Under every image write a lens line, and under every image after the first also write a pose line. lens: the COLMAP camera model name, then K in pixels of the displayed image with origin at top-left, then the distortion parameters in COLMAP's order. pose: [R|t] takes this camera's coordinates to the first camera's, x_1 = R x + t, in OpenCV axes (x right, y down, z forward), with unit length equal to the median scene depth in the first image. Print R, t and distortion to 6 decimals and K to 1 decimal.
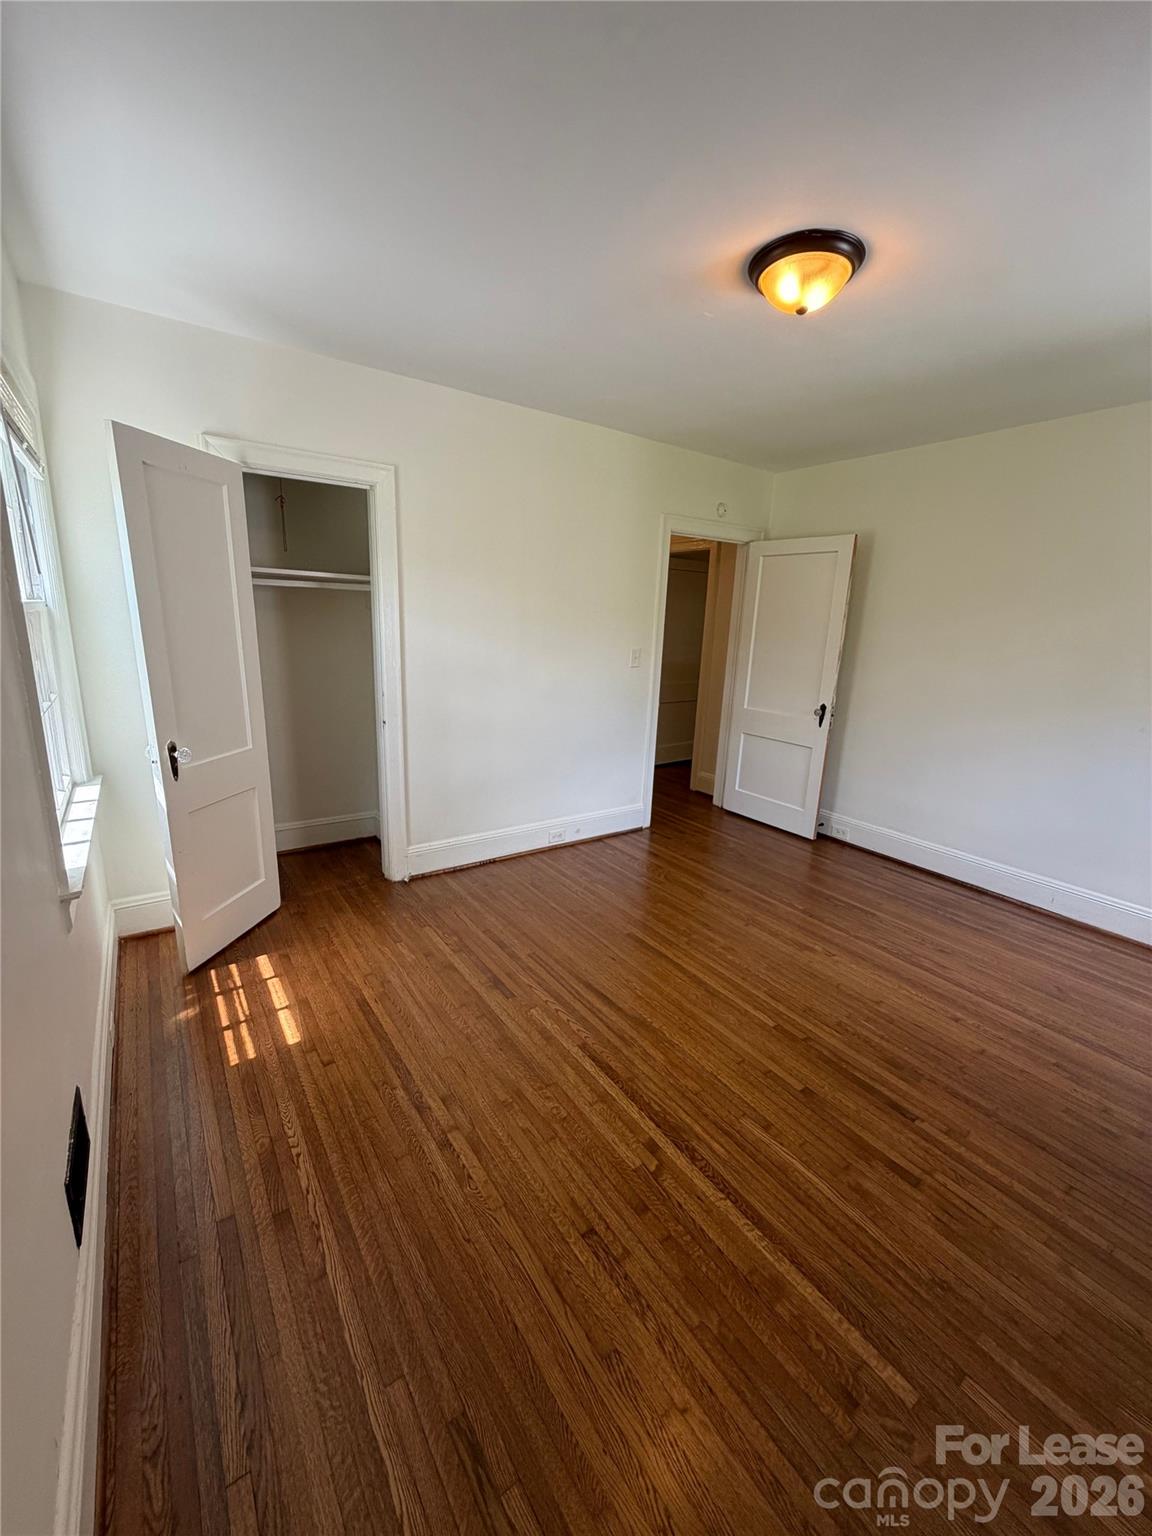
lens RADIAL K [[610.9, 0, 567.8], [0, 610.9, 761.0], [0, 0, 1]] dist [-0.001669, -0.000087]
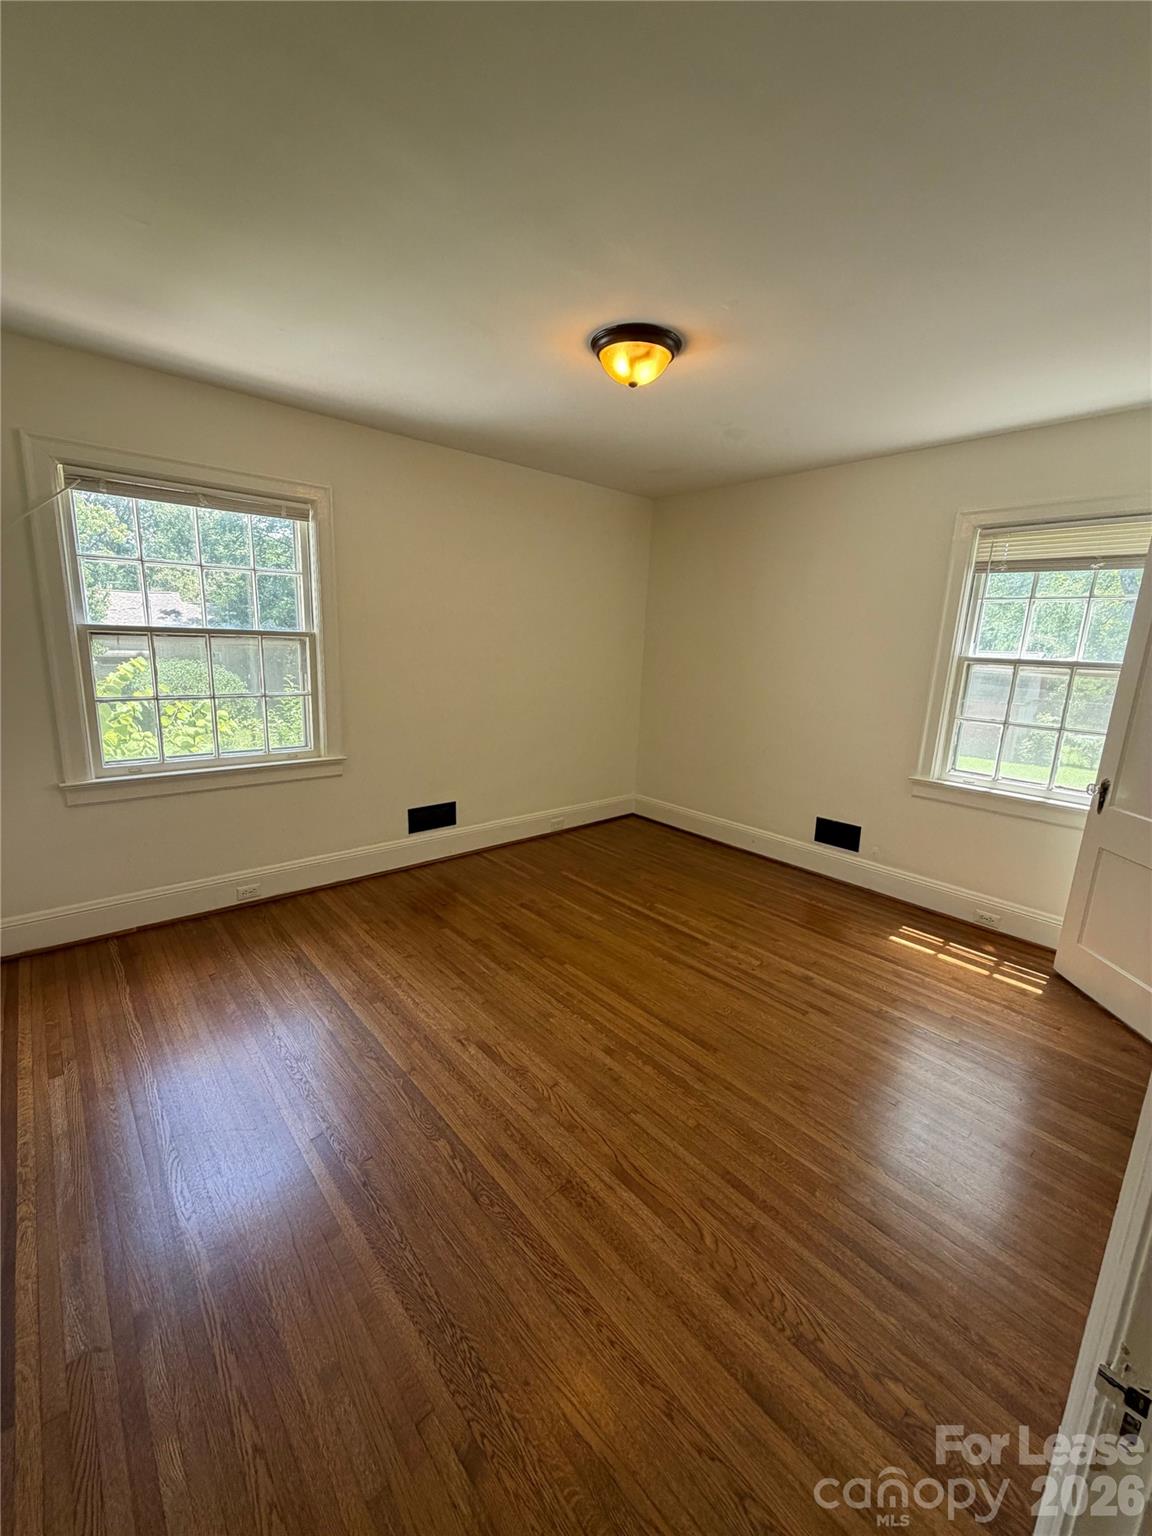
lens RADIAL K [[610.9, 0, 574.7], [0, 610.9, 769.8], [0, 0, 1]] dist [-0.001669, -0.000087]
pose [[-0.989848, -0.047734, -0.133871, 0.517663], [-0.101182, 0.898150, 0.427890, -0.452076], [0.099812, 0.437091, -0.893862, 1.987279]]
